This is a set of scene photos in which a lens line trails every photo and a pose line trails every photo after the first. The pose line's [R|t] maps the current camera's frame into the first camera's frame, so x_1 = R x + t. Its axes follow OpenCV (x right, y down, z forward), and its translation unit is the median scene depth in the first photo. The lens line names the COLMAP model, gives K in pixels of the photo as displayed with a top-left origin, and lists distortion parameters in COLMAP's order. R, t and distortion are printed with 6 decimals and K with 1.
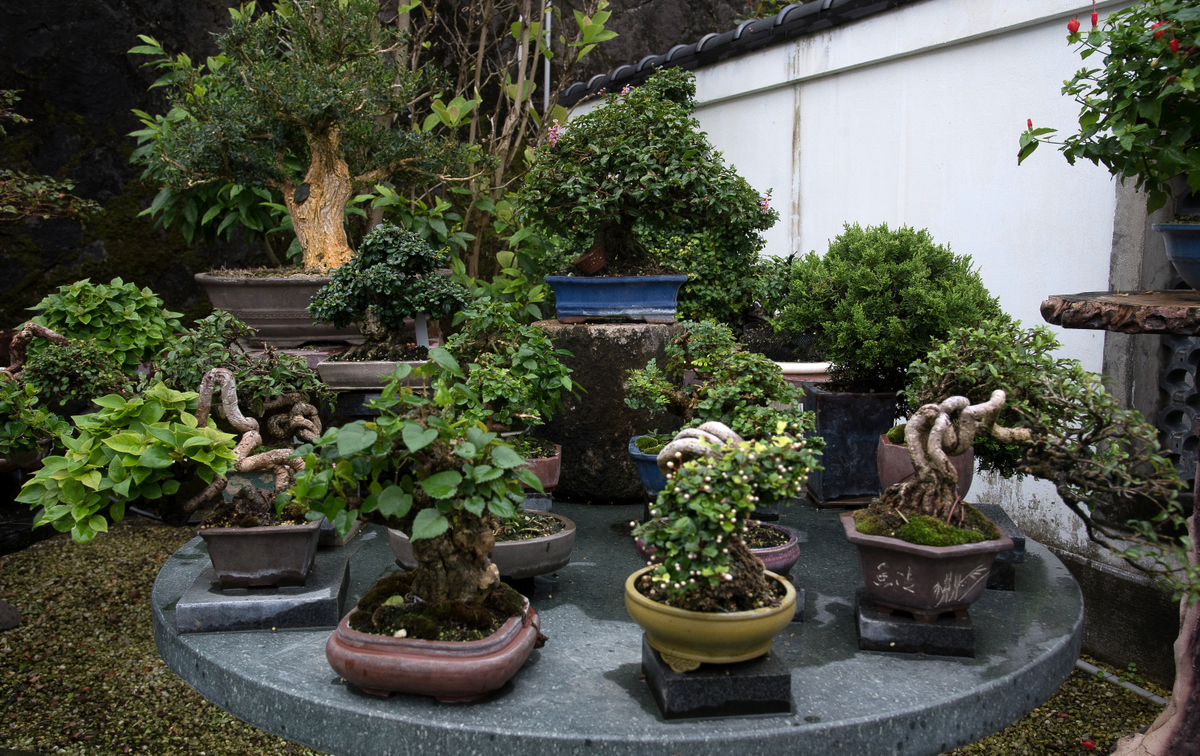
lens RADIAL K [[1033.6, 0, 568.6], [0, 1033.6, 377.5], [0, 0, 1]] dist [-0.055629, 0.088070]
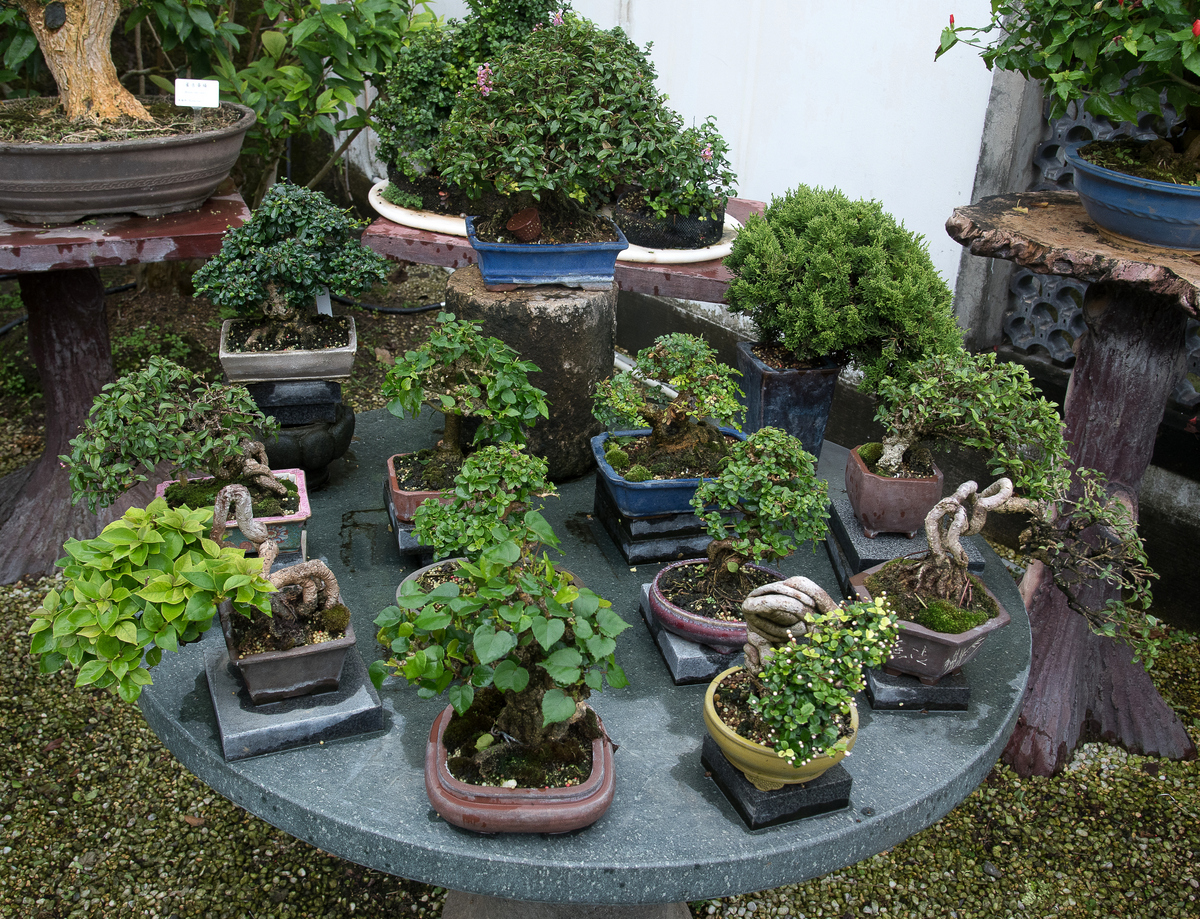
lens RADIAL K [[1208.9, 0, 600.0], [0, 1208.9, 459.5], [0, 0, 1]] dist [-0.062223, 0.058589]
pose [[0.968430, -0.060138, 0.241922, -0.281405], [-0.011399, 0.958766, 0.283969, -0.336827], [-0.249024, -0.277762, 0.927812, -0.062701]]
